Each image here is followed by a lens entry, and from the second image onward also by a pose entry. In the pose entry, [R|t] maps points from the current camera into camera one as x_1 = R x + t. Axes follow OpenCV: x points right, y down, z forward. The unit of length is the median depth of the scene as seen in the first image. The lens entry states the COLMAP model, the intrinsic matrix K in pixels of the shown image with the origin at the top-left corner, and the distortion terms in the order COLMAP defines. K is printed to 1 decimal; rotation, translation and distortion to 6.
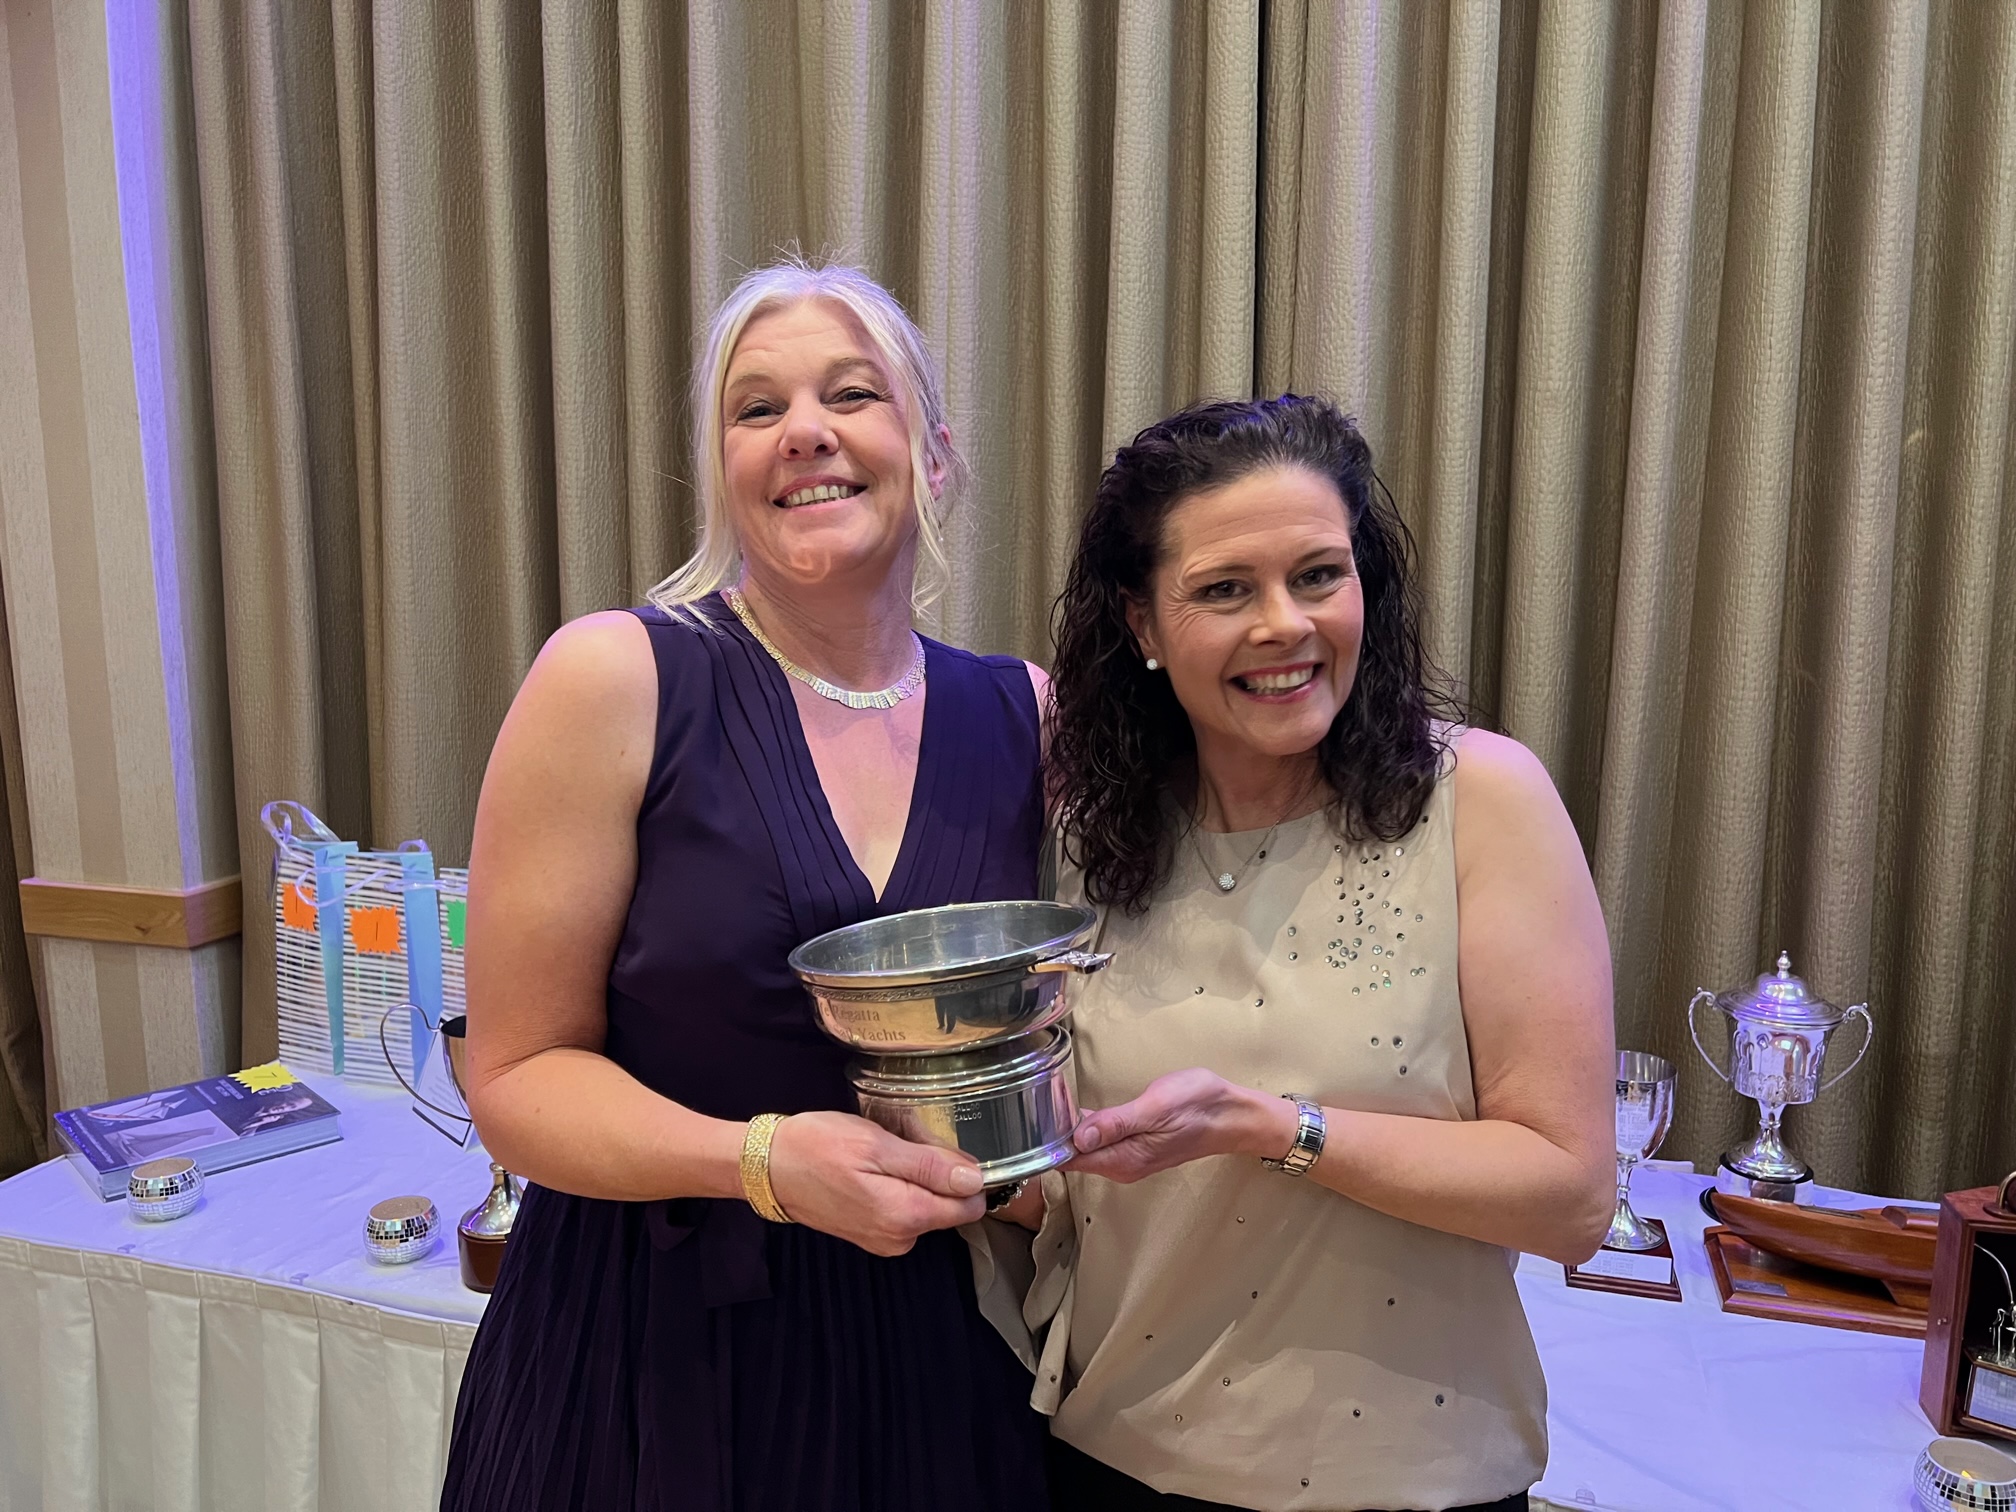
lens RADIAL K [[1551.2, 0, 1013.7], [0, 1551.2, 759.0], [0, 0, 1]] dist [0.053099, -0.053902]
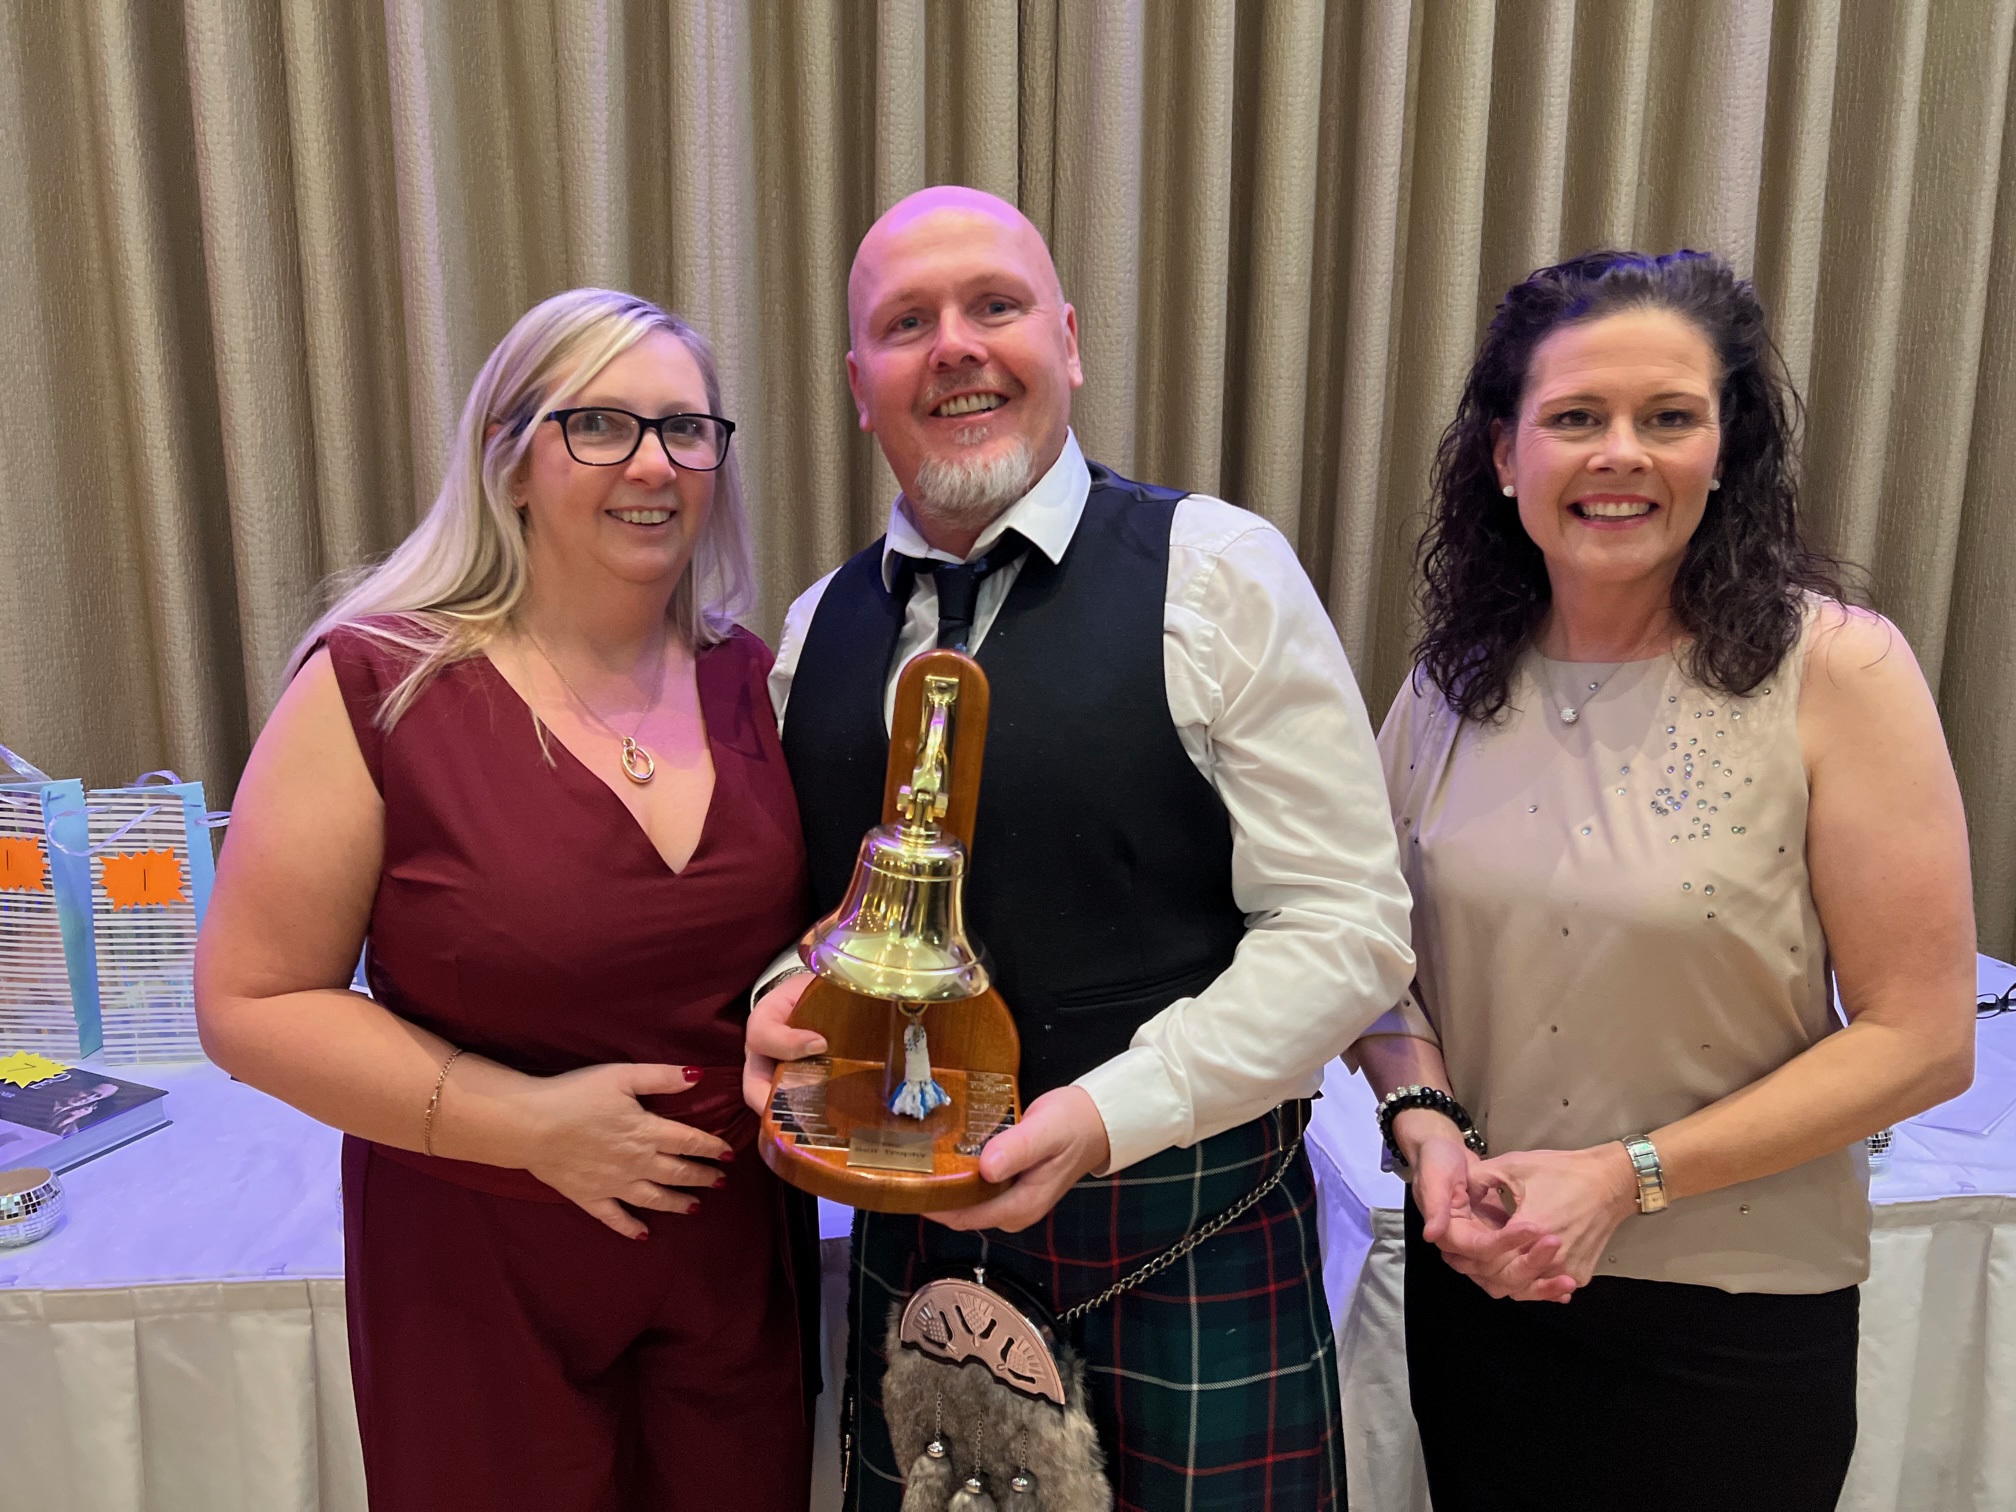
lens RADIAL K [[1551.2, 0, 1008.9], [0, 1551.2, 751.2], [0, 0, 1]] dist [0.053099, -0.053902]
pose [[0.917318, -0.076347, 0.390768, -0.284634], [0.051917, 0.996000, 0.072723, 0.003609], [-0.394757, -0.046422, 0.917612, 0.043213]]
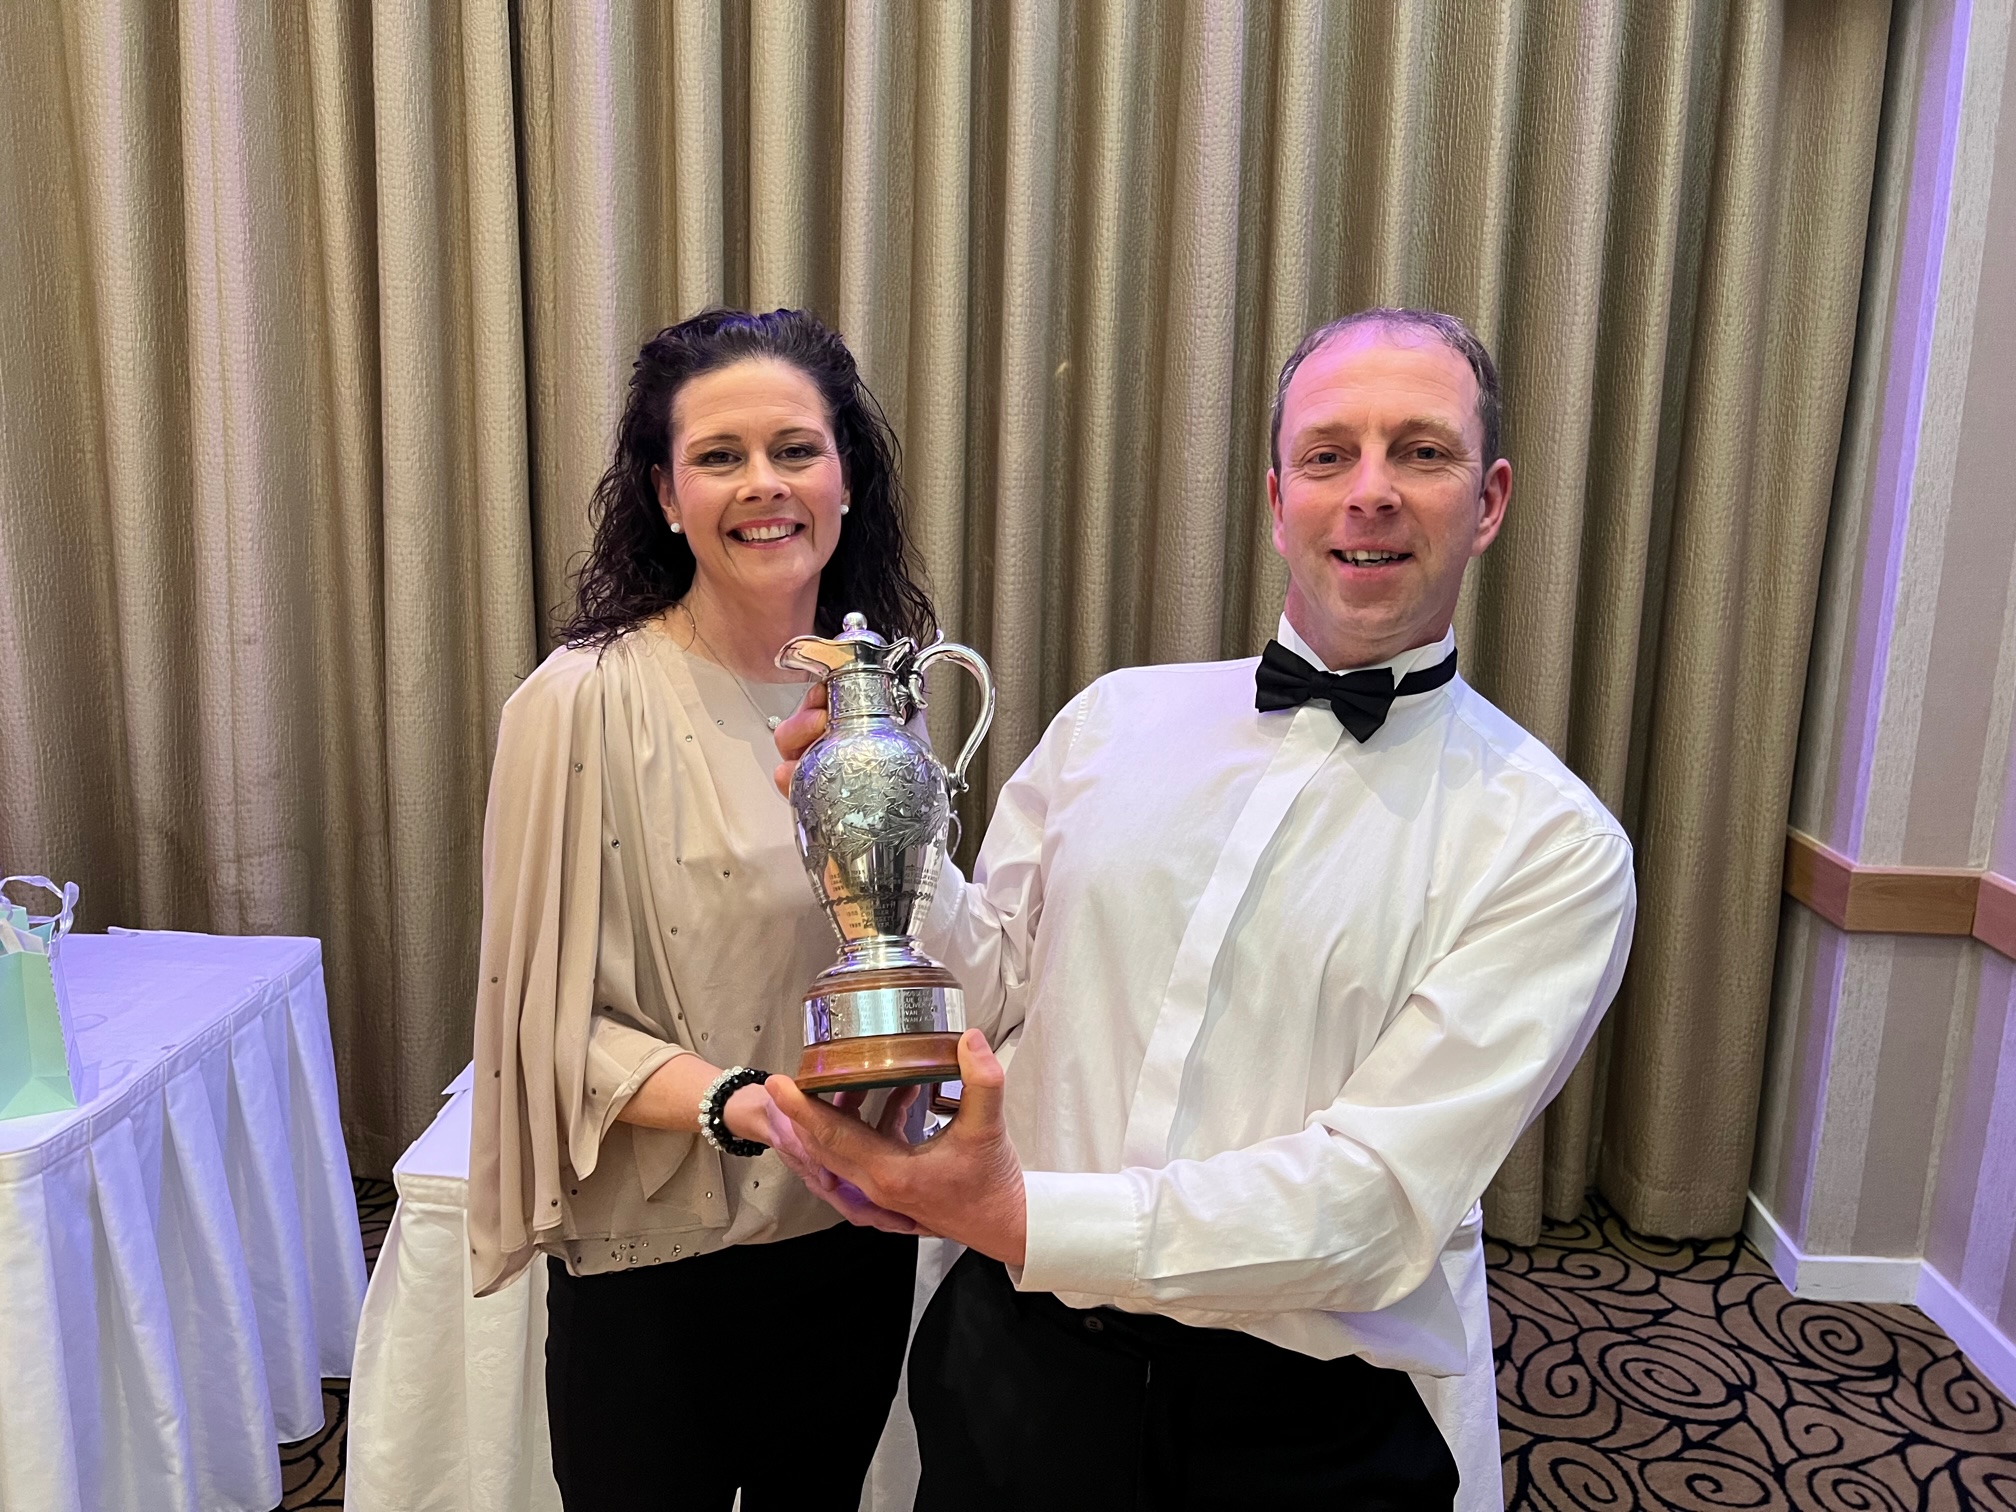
lens RADIAL K [[1551.2, 0, 995.6], [0, 1551.2, 712.3], [0, 0, 1]] dist [0.053099, -0.053902]
pose [[0.963726, -0.027477, 0.265476, 0.179279], [0.012850, 0.998310, 0.056679, -0.001972], [-0.266585, -0.051211, 0.962450, -0.168479]]
